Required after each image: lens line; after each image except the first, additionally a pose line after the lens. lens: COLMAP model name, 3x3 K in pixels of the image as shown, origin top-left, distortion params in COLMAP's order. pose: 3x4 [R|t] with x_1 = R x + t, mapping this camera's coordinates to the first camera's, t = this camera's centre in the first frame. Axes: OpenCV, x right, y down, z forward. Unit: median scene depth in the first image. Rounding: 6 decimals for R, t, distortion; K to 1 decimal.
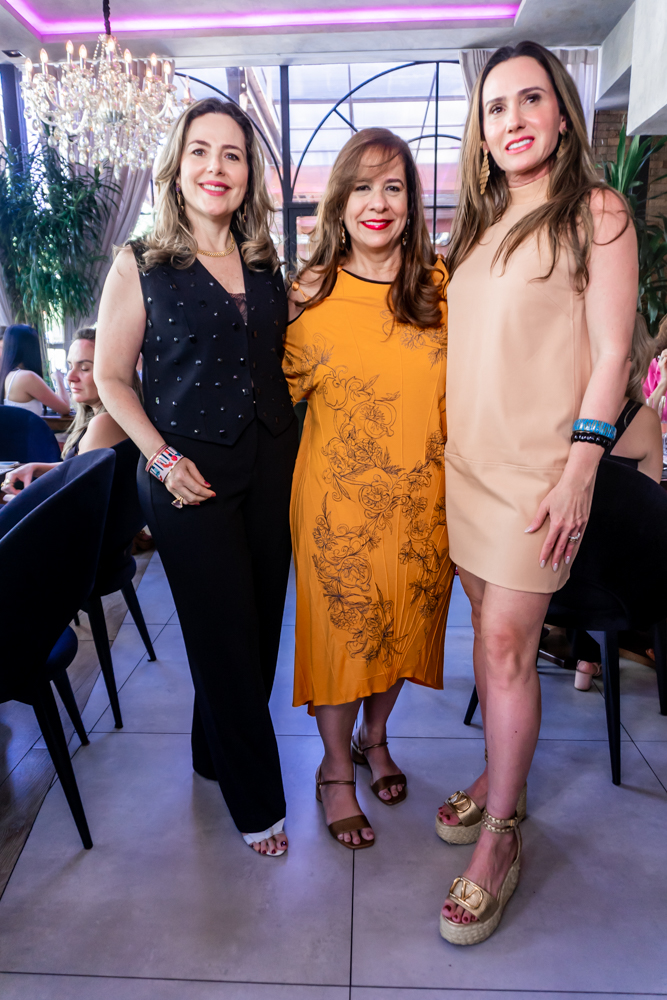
lens RADIAL K [[686.1, 0, 329.5], [0, 686.1, 517.1], [0, 0, 1]] dist [0.001792, -0.015266]
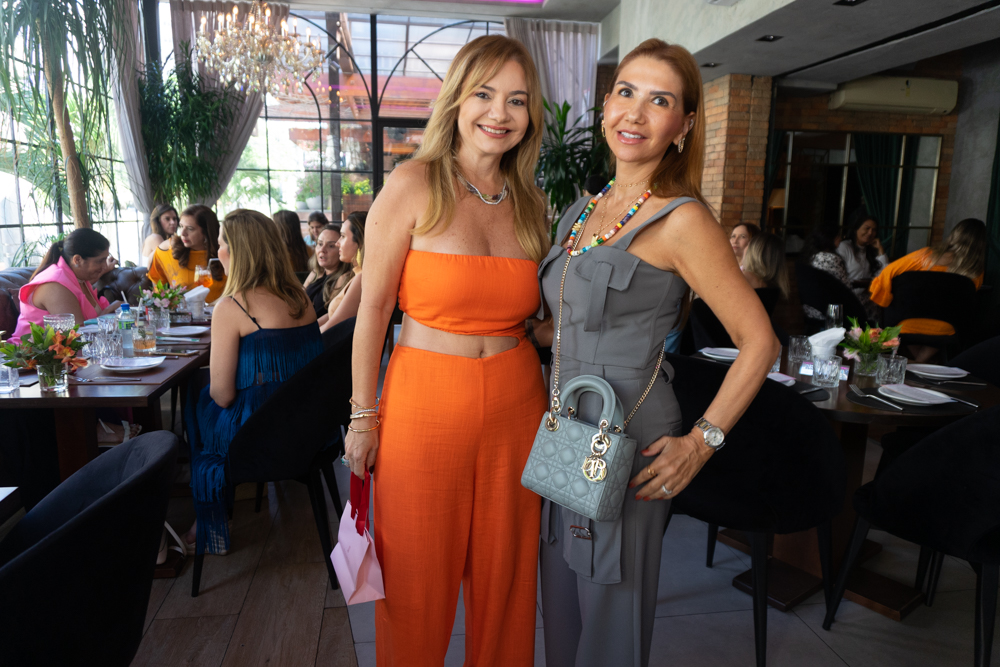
lens RADIAL K [[686.1, 0, 501.2], [0, 686.1, 332.7], [0, 0, 1]] dist [0.001792, -0.015266]
pose [[0.979054, -0.008965, 0.203404, -0.105161], [0.021475, 0.998005, -0.059377, 0.041723], [-0.202466, 0.062501, 0.977293, -0.325551]]
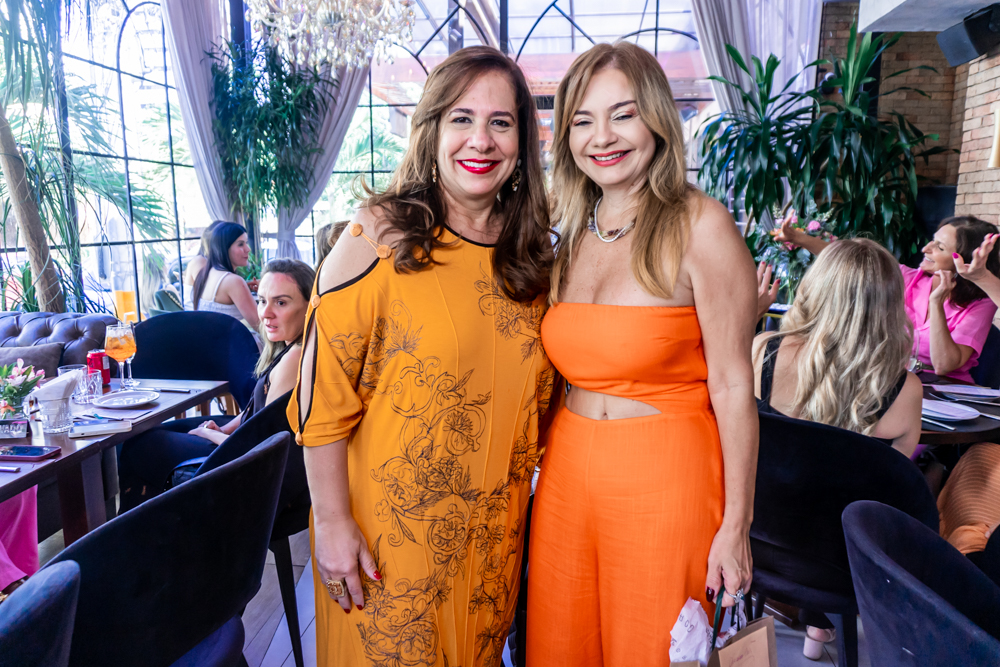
lens RADIAL K [[686.1, 0, 497.6], [0, 686.1, 337.3], [0, 0, 1]] dist [0.001792, -0.015266]
pose [[0.997416, 0.023264, -0.067968, 0.005609], [-0.027182, 0.997988, -0.057289, -0.055797], [0.066499, 0.058988, 0.996041, 0.033210]]
